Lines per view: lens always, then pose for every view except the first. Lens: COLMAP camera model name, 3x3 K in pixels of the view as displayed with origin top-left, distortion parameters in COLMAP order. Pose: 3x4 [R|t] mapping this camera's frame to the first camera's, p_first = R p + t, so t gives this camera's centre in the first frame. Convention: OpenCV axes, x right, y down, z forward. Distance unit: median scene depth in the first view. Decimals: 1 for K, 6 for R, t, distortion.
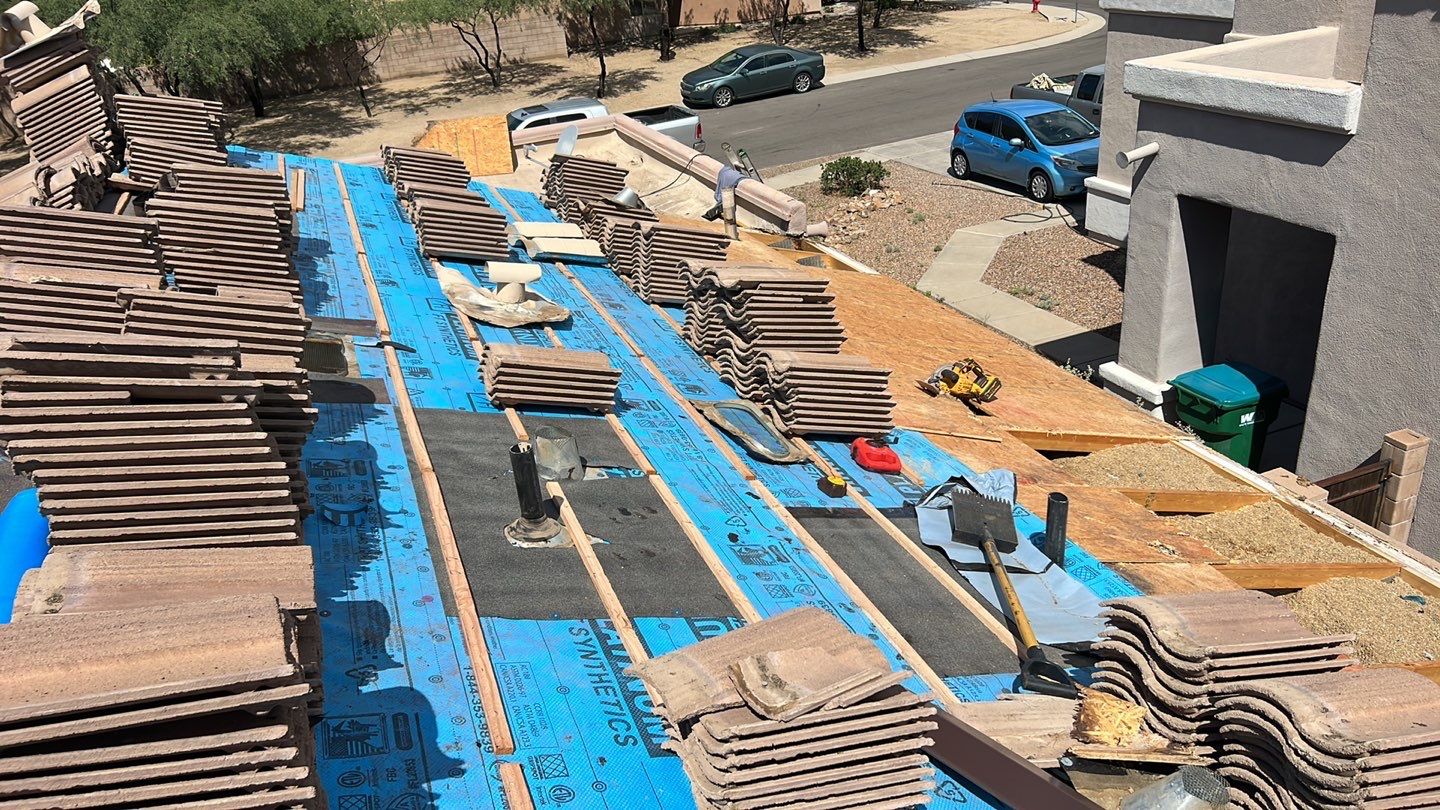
lens RADIAL K [[1028.3, 0, 716.7], [0, 1028.3, 403.6], [0, 0, 1]] dist [0.047855, -0.062468]
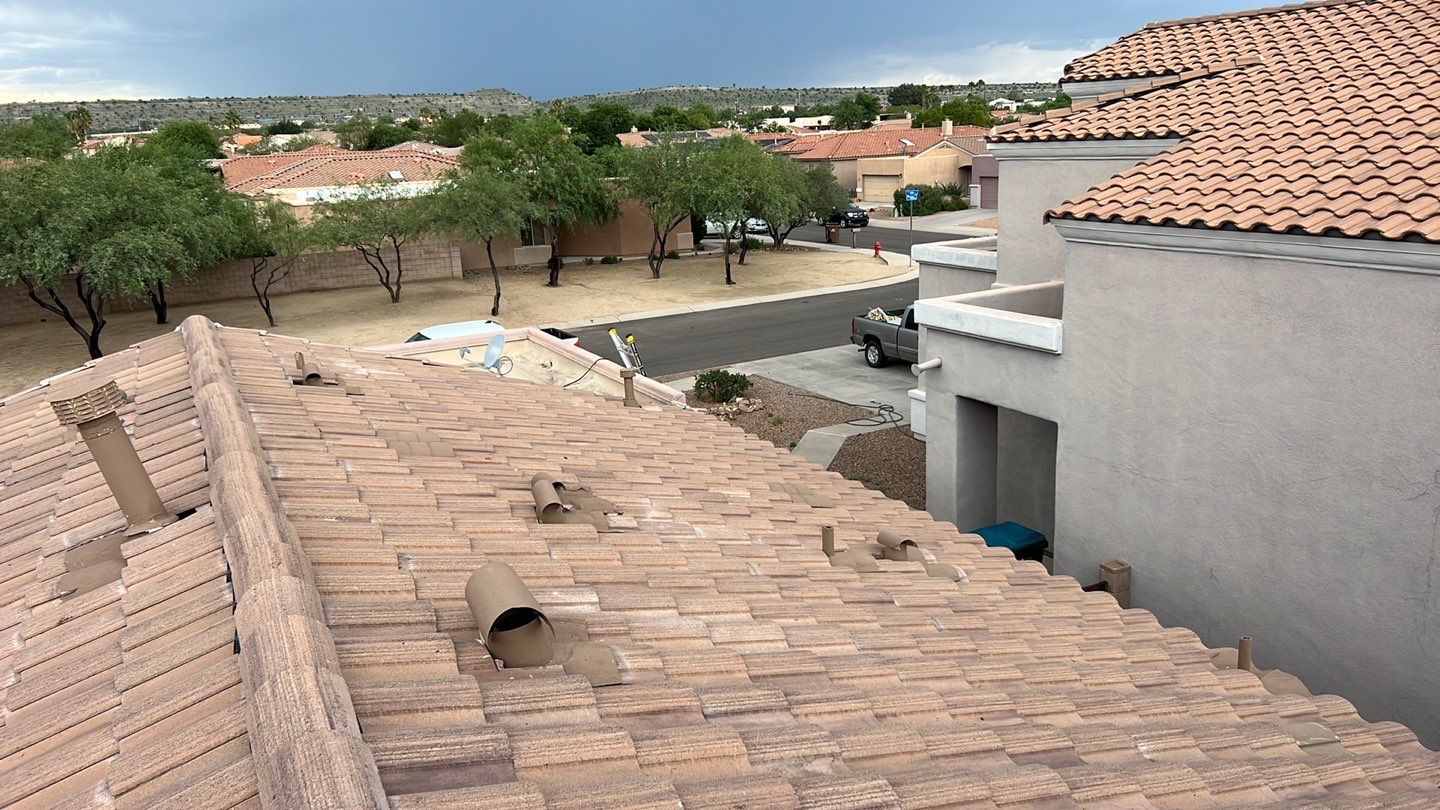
lens RADIAL K [[1028.3, 0, 720.9], [0, 1028.3, 406.6], [0, 0, 1]] dist [0.047855, -0.062468]
pose [[0.991714, 0.018930, 0.127064, -0.015320], [0.007422, 0.978988, -0.203784, 0.037127], [-0.128252, 0.203039, 0.970735, -0.117396]]
